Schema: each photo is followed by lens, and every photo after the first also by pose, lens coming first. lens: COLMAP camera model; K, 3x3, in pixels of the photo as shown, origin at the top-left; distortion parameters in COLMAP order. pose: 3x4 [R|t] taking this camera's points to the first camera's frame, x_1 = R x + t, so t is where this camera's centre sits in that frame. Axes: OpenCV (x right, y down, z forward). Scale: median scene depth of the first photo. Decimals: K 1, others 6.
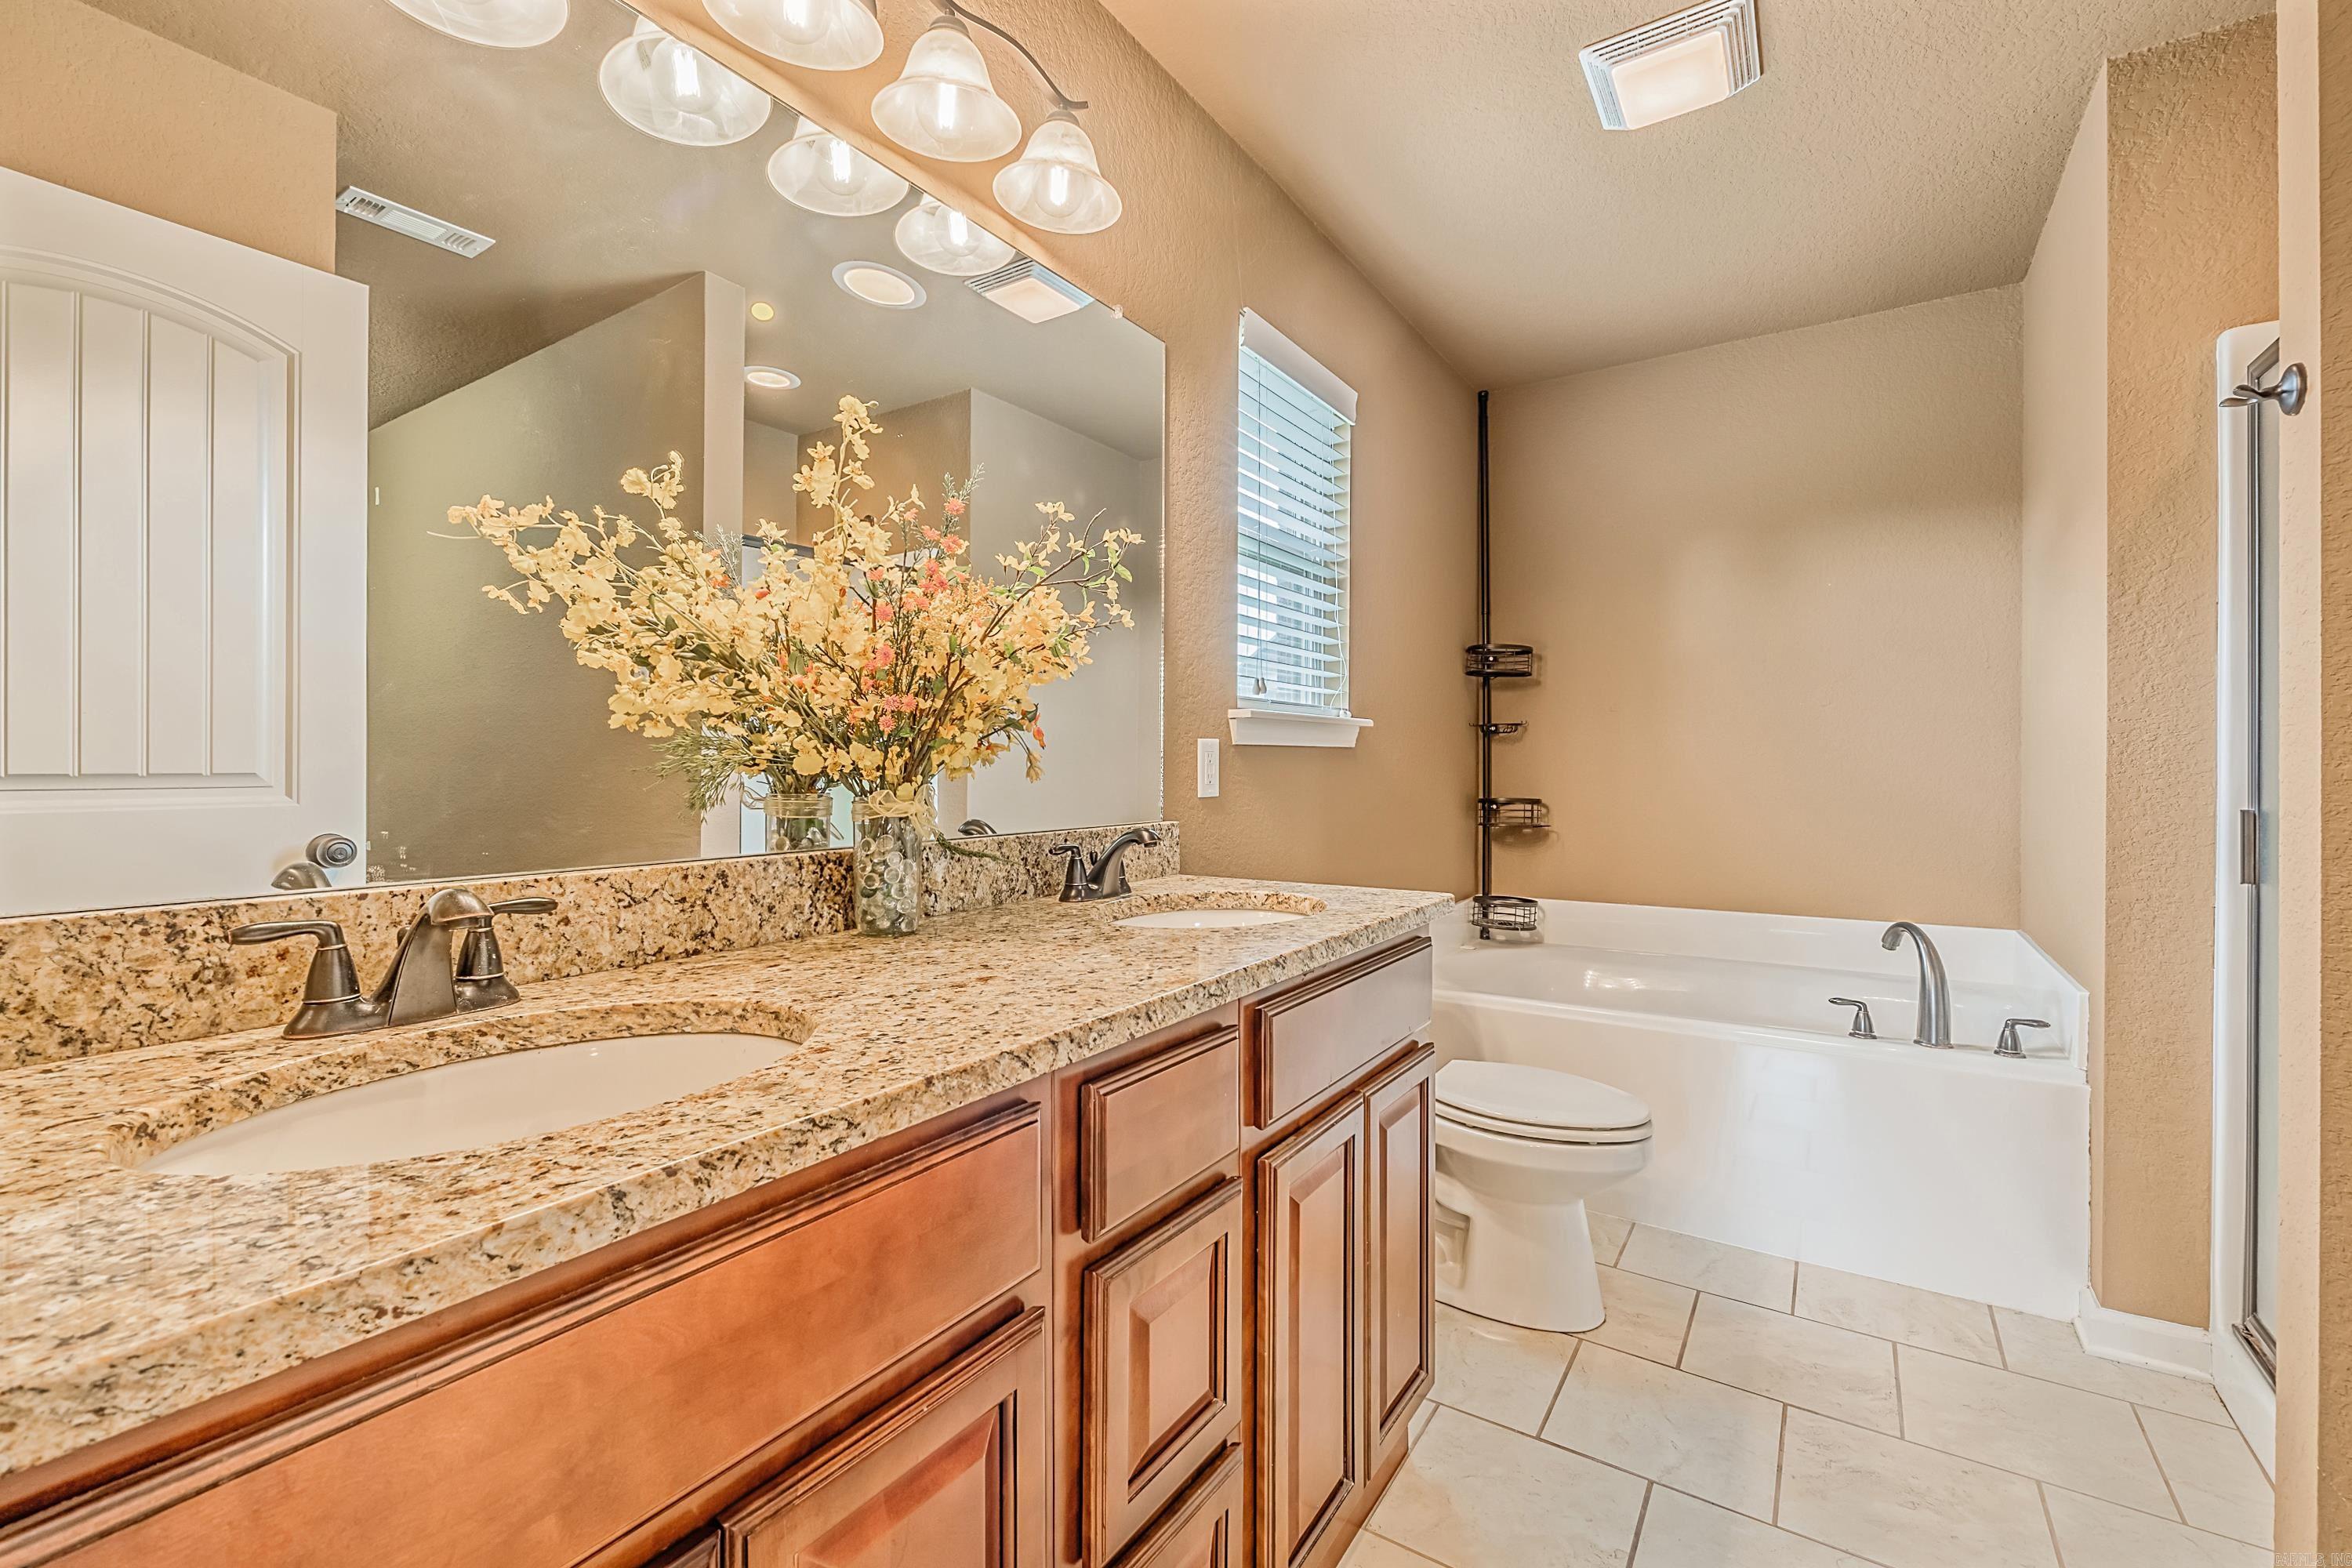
lens RADIAL K [[994.2, 0, 1175.4], [0, 994.2, 759.7], [0, 0, 1]] dist [-0.001280, -0.000185]
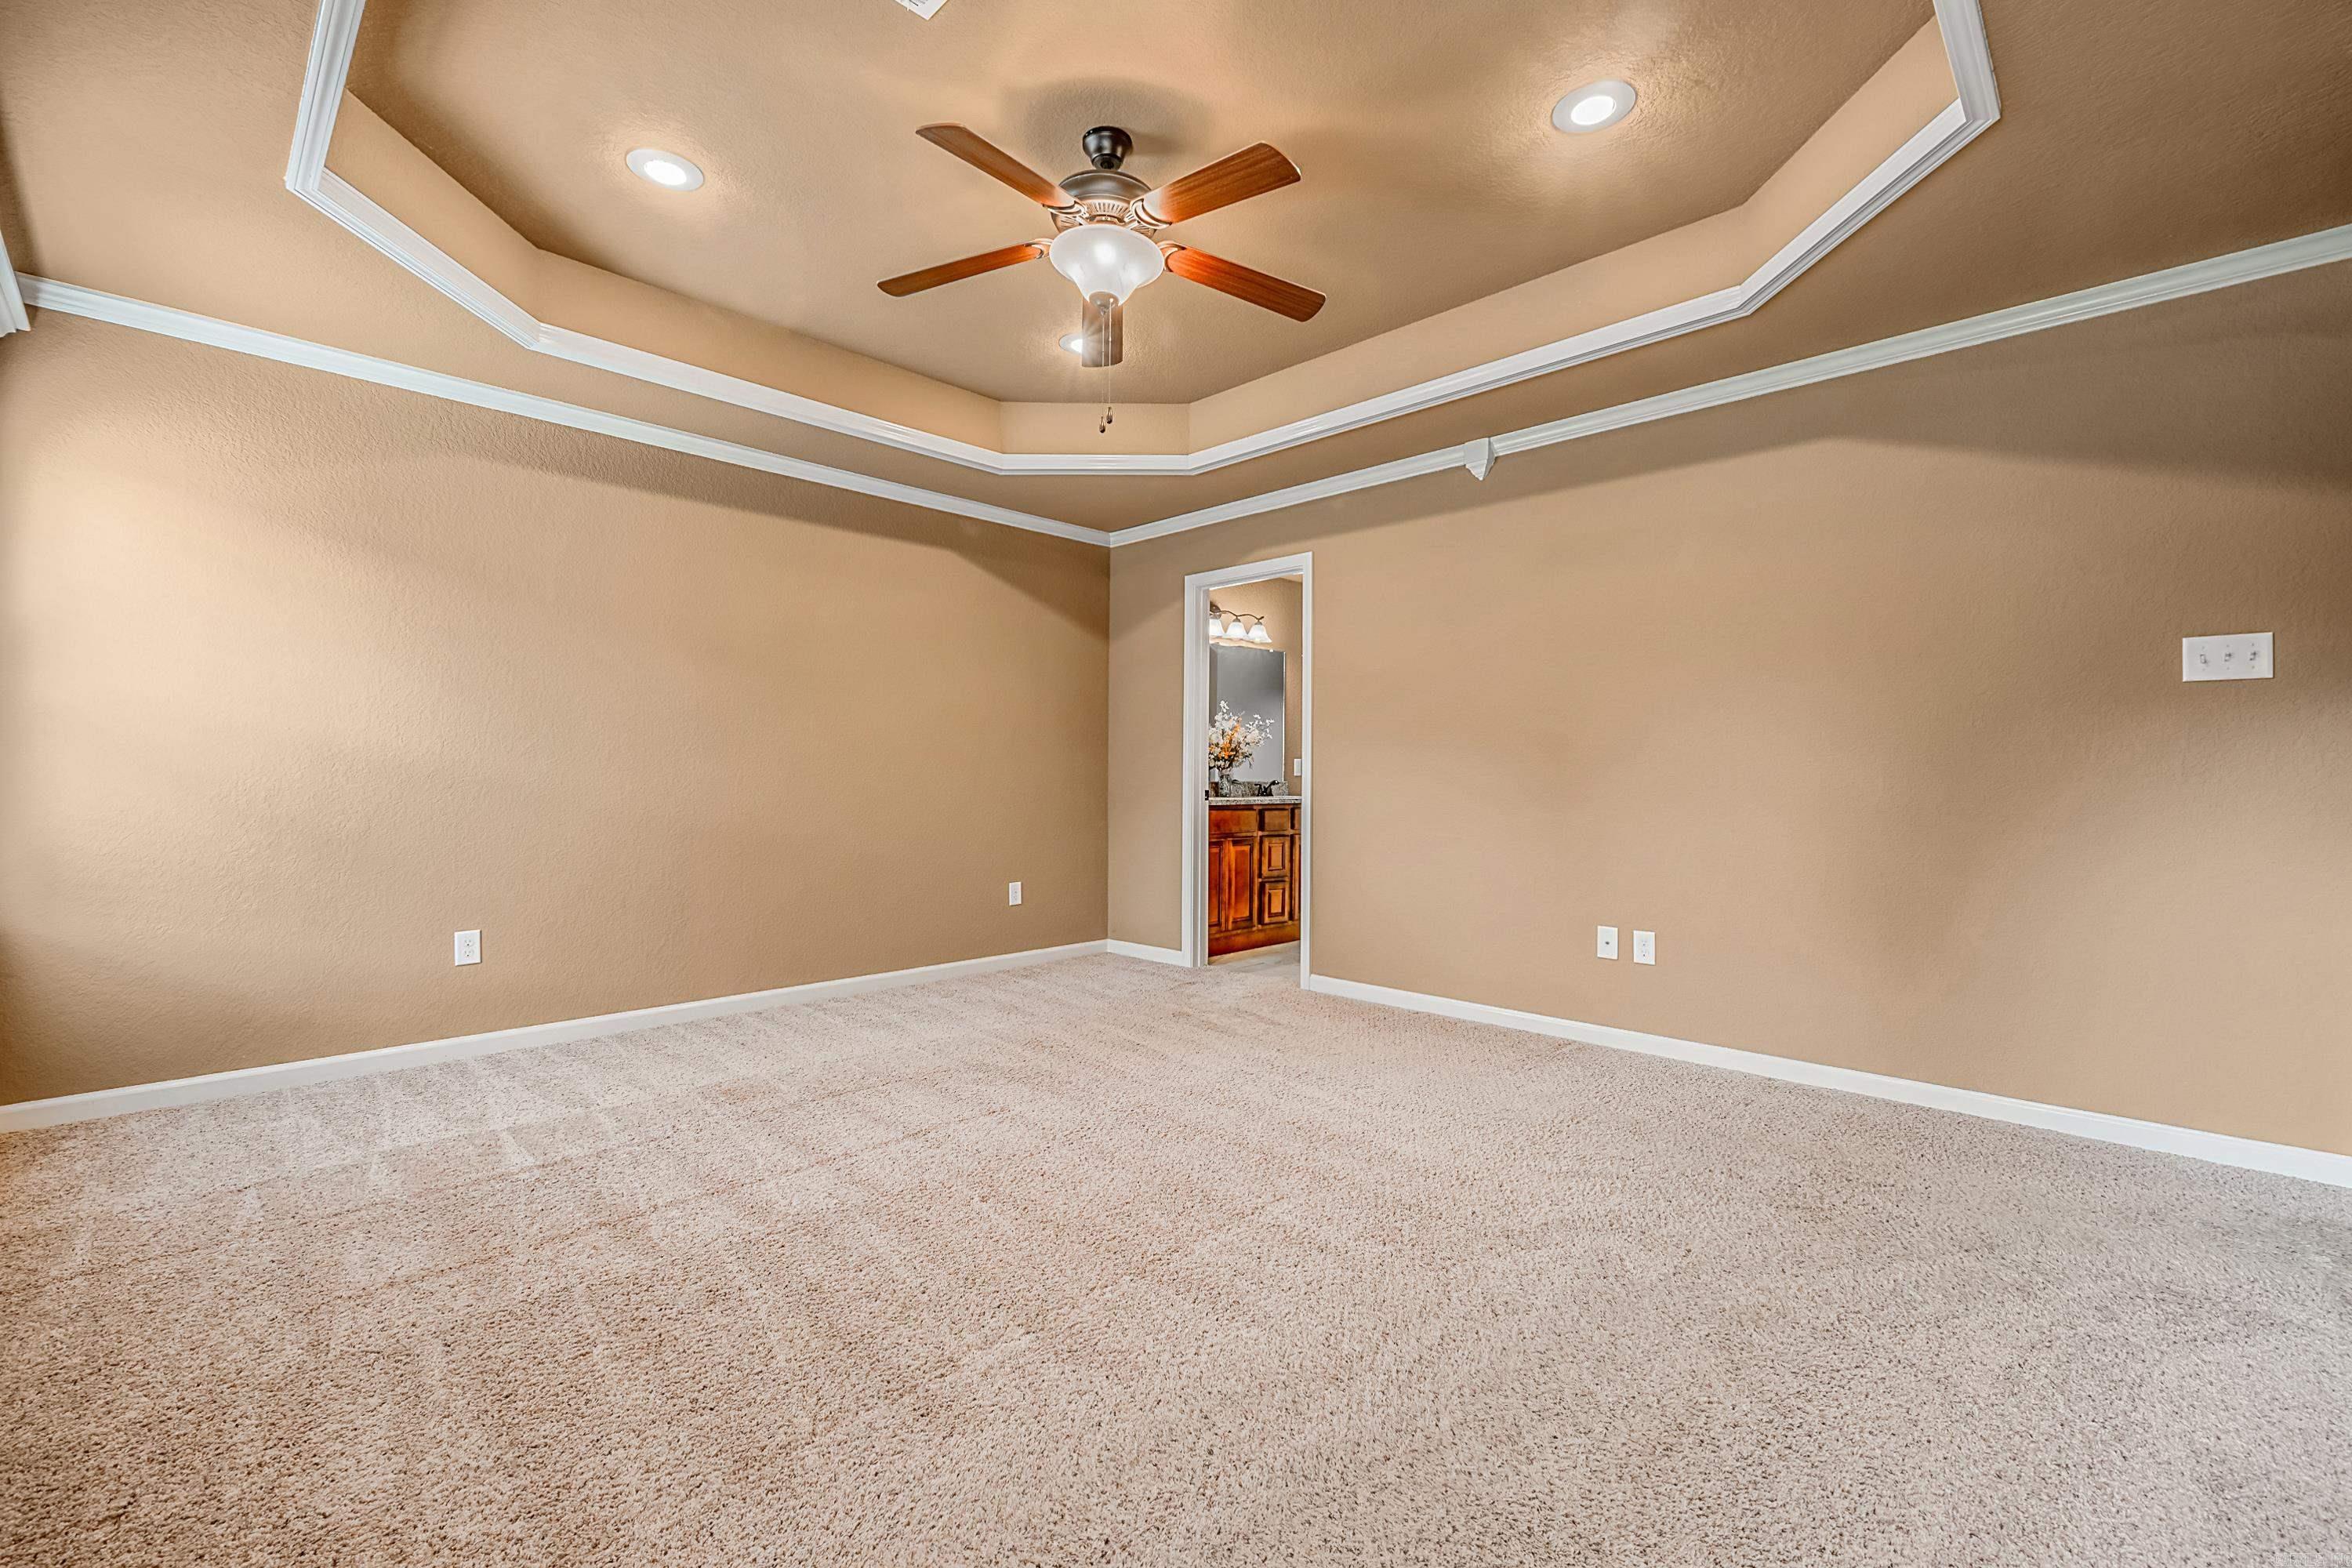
lens RADIAL K [[994.2, 0, 1175.4], [0, 994.2, 759.7], [0, 0, 1]] dist [-0.001280, -0.000185]
pose [[0.983725, 0.002611, -0.179664, 0.387551], [-0.005536, 0.999860, -0.015779, 0.061864], [0.179598, 0.016516, 0.983601, -4.130221]]
